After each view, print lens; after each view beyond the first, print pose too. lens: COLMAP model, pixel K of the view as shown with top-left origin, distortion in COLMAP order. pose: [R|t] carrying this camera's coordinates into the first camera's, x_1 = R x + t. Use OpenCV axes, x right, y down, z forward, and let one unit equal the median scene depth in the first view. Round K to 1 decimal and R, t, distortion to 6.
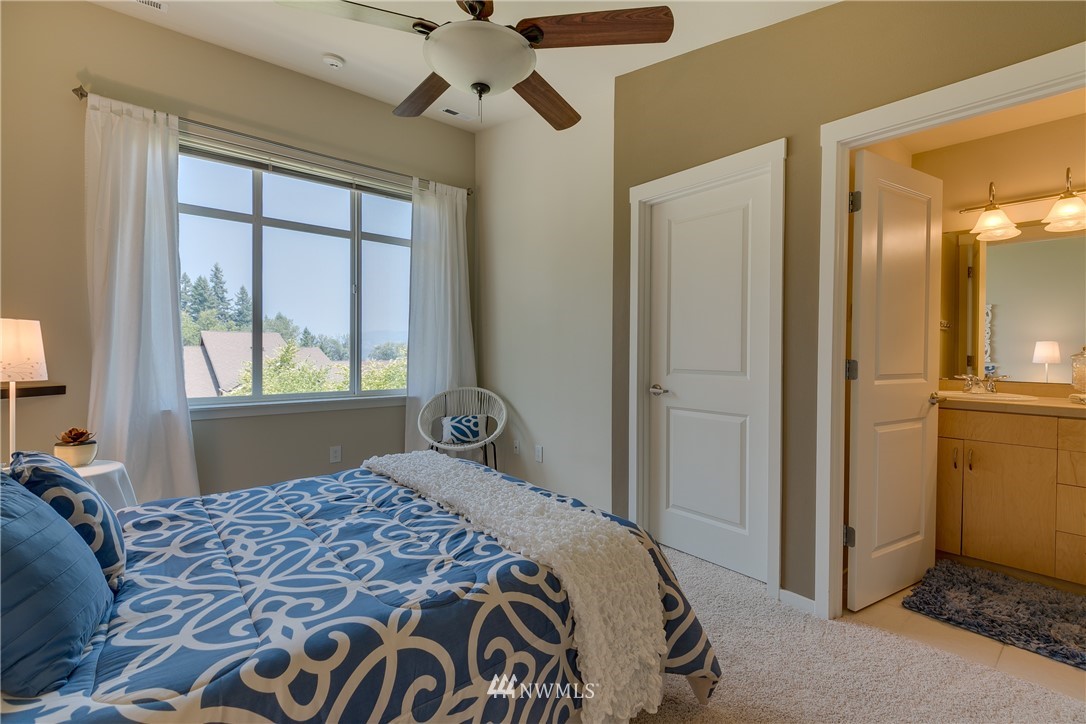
lens RADIAL K [[489.5, 0, 540.4], [0, 489.5, 356.9], [0, 0, 1]] dist [0.004918, -0.002372]
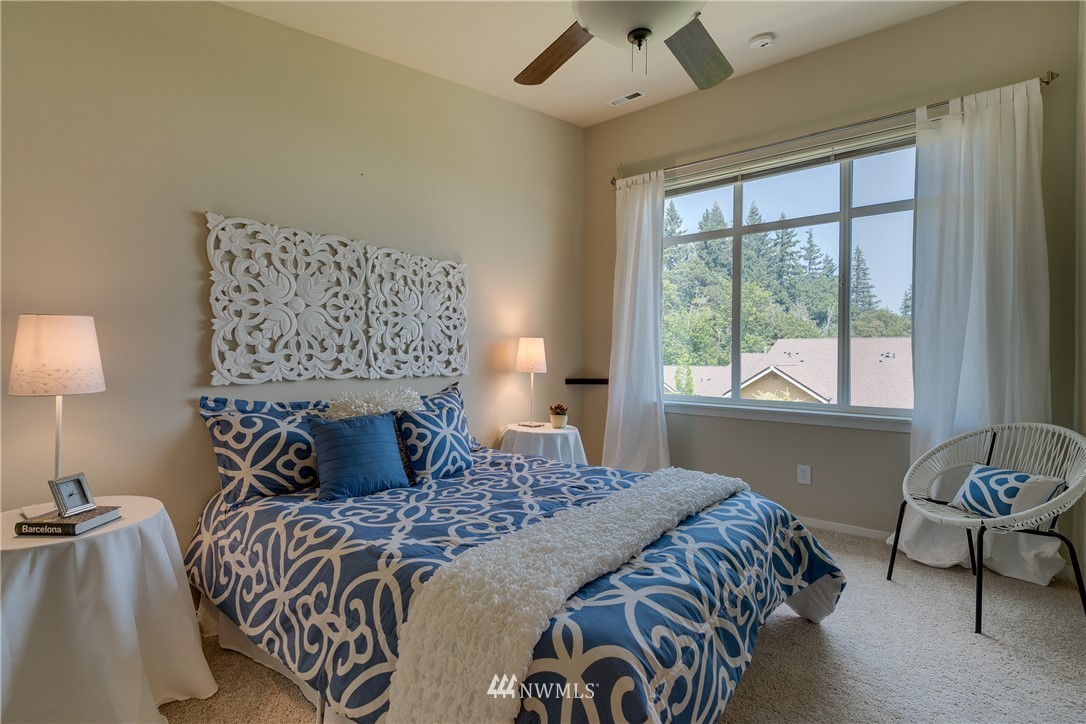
lens RADIAL K [[489.5, 0, 538.7], [0, 489.5, 359.7], [0, 0, 1]] dist [0.004918, -0.002372]
pose [[0.206582, 0.004674, -0.978418, 0.699616], [-0.016434, 0.999864, 0.001306, 0.000851], [0.978291, 0.015809, 0.206631, 0.727093]]
